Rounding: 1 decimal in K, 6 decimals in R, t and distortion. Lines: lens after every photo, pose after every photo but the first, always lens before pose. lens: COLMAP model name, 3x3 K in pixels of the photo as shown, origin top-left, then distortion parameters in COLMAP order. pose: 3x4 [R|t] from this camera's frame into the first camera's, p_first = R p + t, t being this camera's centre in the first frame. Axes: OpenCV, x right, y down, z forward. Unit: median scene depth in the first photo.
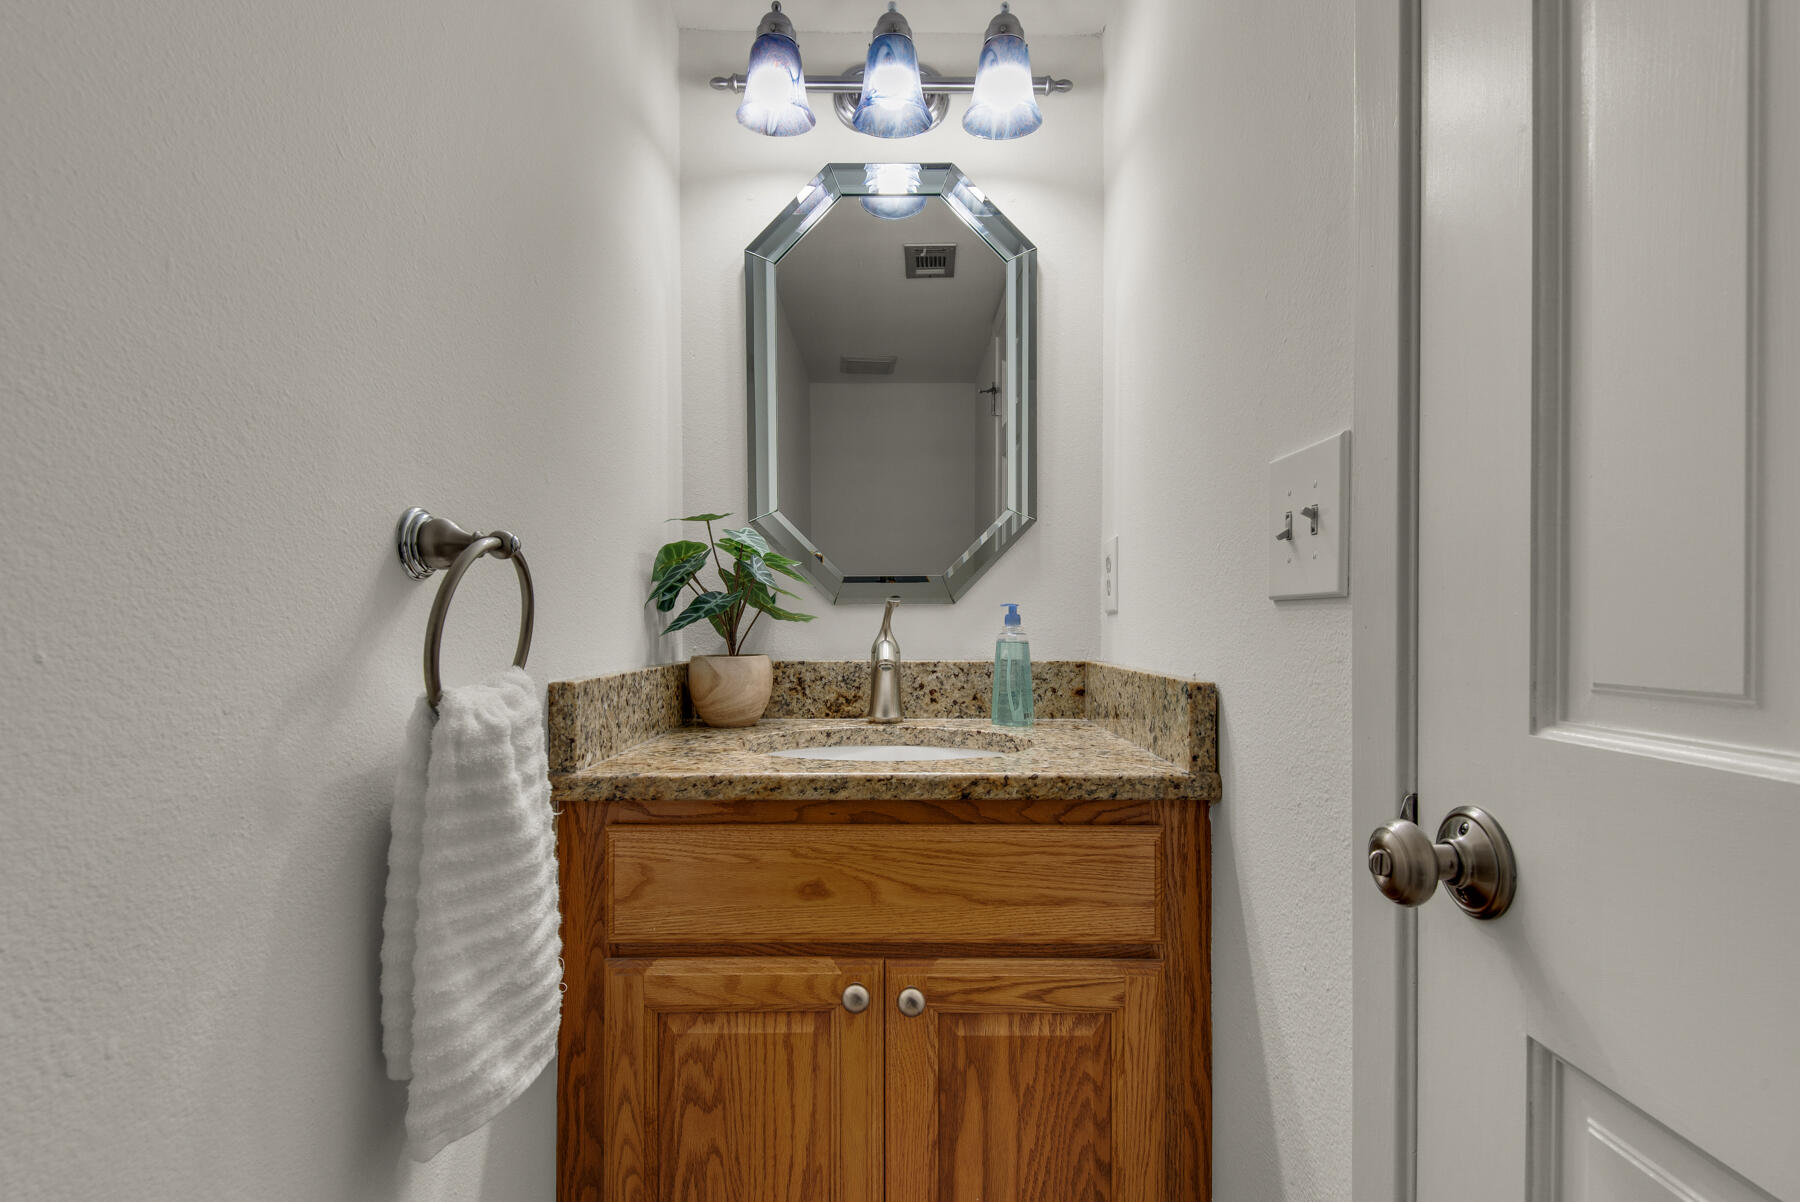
lens RADIAL K [[819.9, 0, 917.8], [0, 819.9, 606.8], [0, 0, 1]] dist [0.035469, -0.018459]
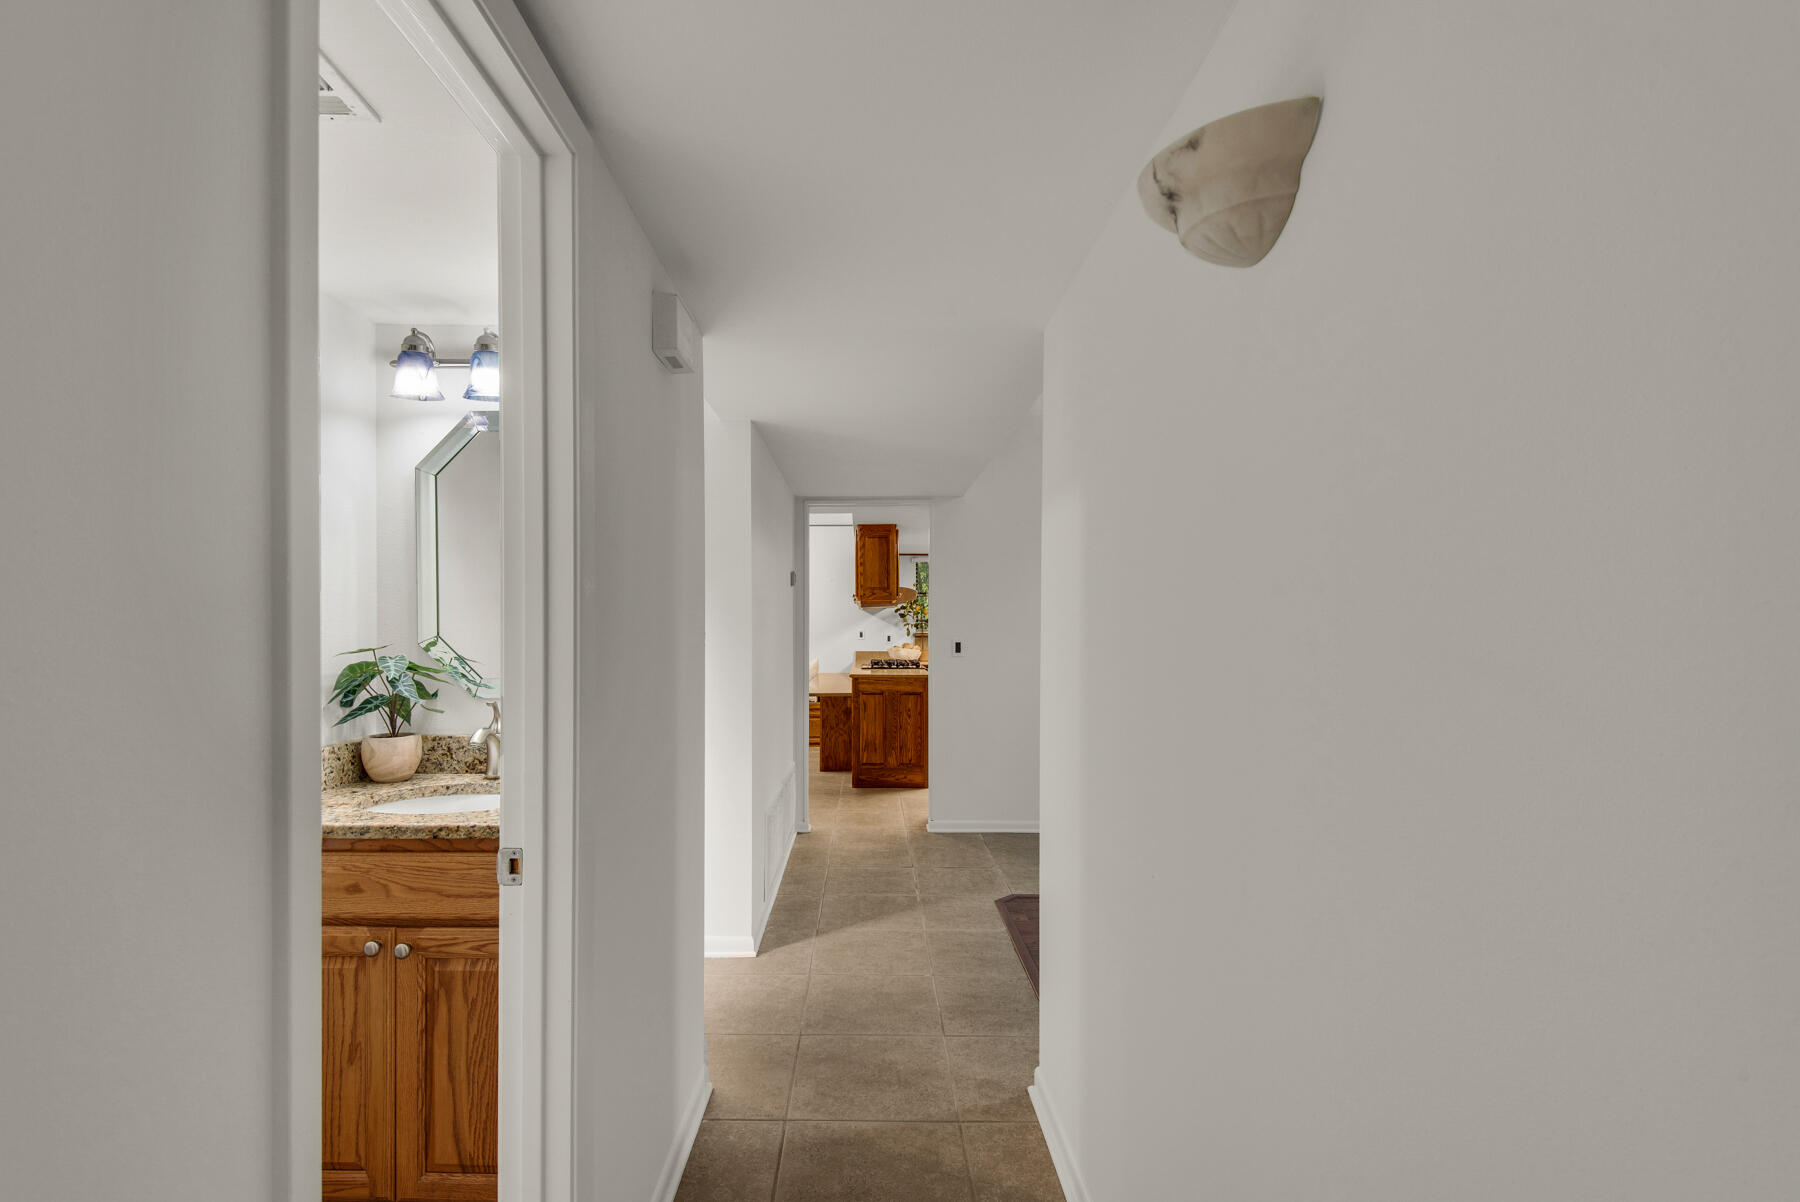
lens RADIAL K [[819.9, 0, 882.7], [0, 819.9, 594.8], [0, 0, 1]] dist [0.035469, -0.018459]
pose [[0.999546, 0.002061, -0.030062, 1.066647], [-0.002227, 0.999983, -0.005470, -0.285495], [0.030050, 0.005534, 0.999533, -0.769259]]
